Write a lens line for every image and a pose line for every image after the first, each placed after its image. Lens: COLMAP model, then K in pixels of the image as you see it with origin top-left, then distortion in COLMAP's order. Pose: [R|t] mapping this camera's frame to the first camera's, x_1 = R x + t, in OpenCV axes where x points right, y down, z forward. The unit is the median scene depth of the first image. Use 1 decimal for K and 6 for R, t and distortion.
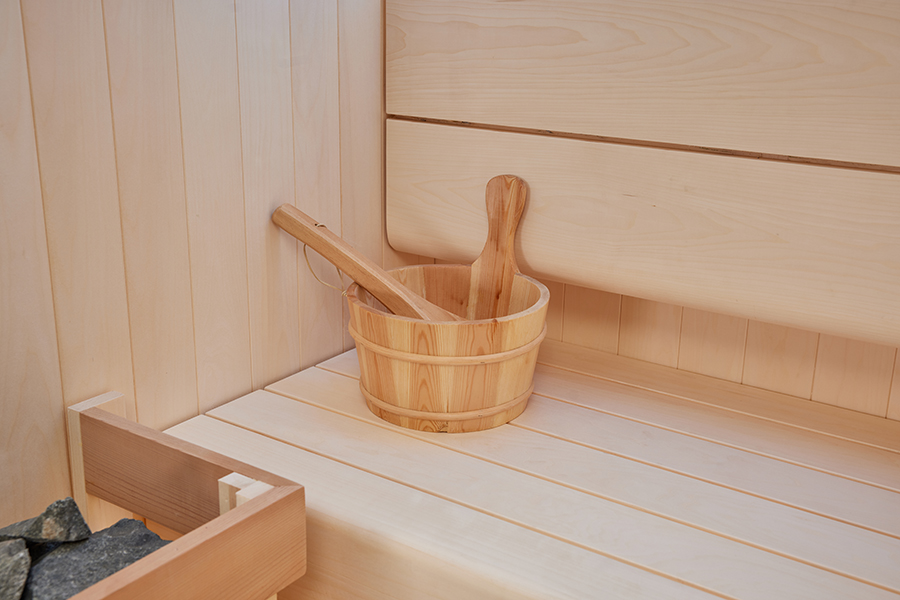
lens RADIAL K [[1031.8, 0, 447.2], [0, 1031.8, 305.4], [0, 0, 1]] dist [0.040567, 0.000000]
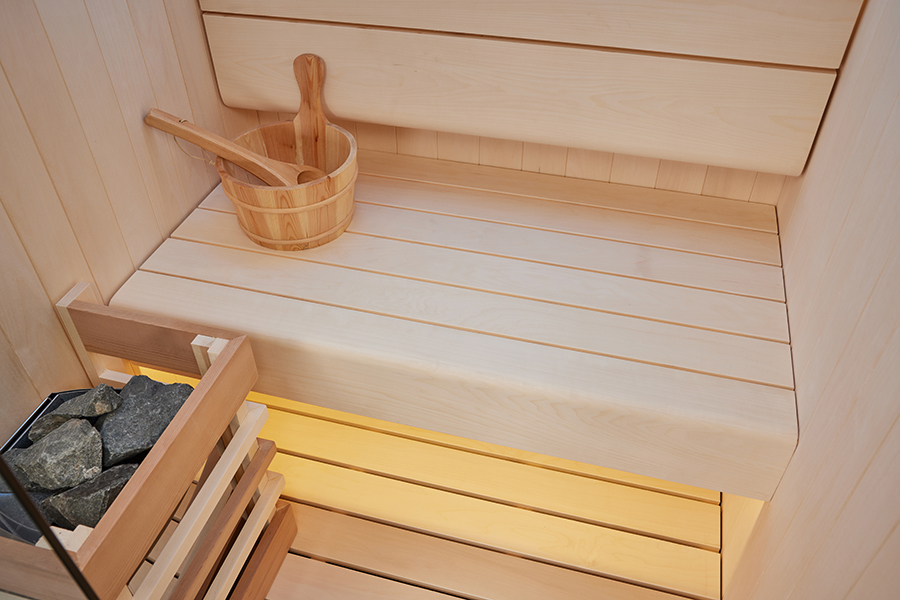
lens RADIAL K [[728.4, 0, 446.8], [0, 728.4, 308.4], [0, 0, 1]] dist [-0.053937, 0.059811]
pose [[0.945611, -0.236887, 0.222944, -0.065528], [0.125946, 0.898507, 0.420503, -0.216484], [-0.299928, -0.369553, 0.879473, -0.040356]]
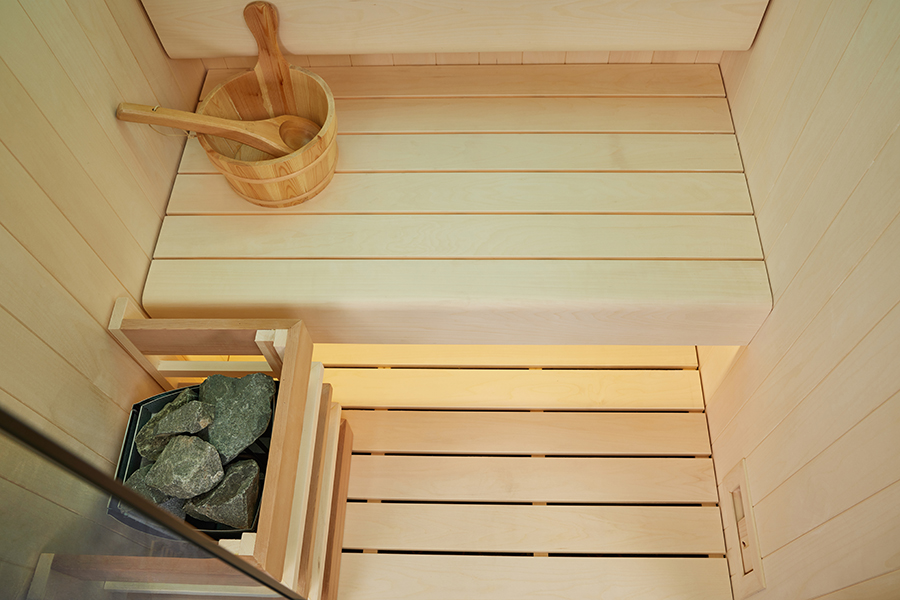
lens RADIAL K [[706.5, 0, 454.7], [0, 706.5, 321.1], [0, 0, 1]] dist [-0.071698, 0.056047]
pose [[0.836088, -0.502340, 0.220481, -0.138531], [0.216551, 0.671472, 0.708683, -0.453360], [-0.504046, -0.544776, 0.670192, 0.056010]]
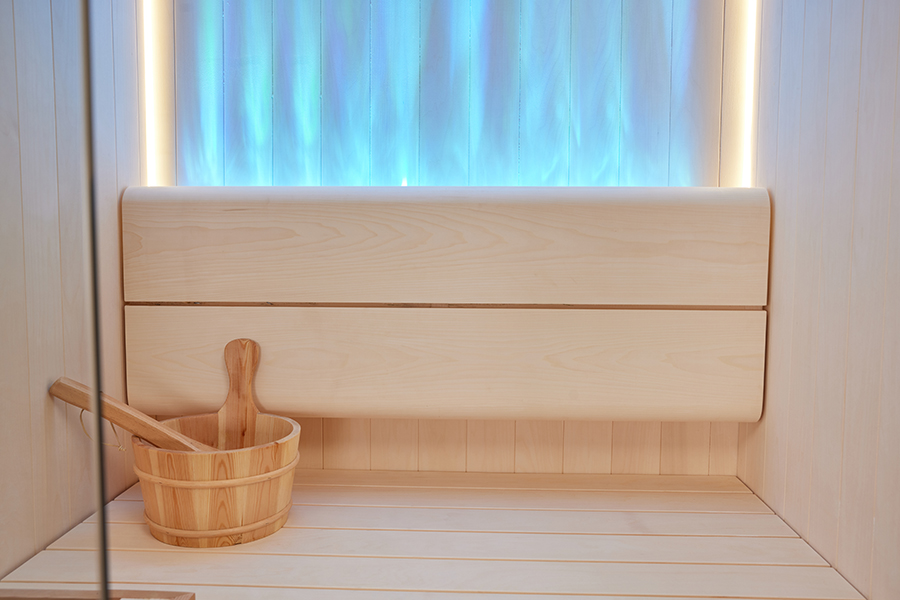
lens RADIAL K [[781.2, 0, 448.0], [0, 781.2, 306.3], [0, 0, 1]] dist [-0.036206, 0.045099]
pose [[0.845050, -0.060892, 0.531208, -0.254520], [0.172129, 0.971587, -0.162451, 0.040419], [-0.506223, 0.228716, 0.831521, 0.046685]]
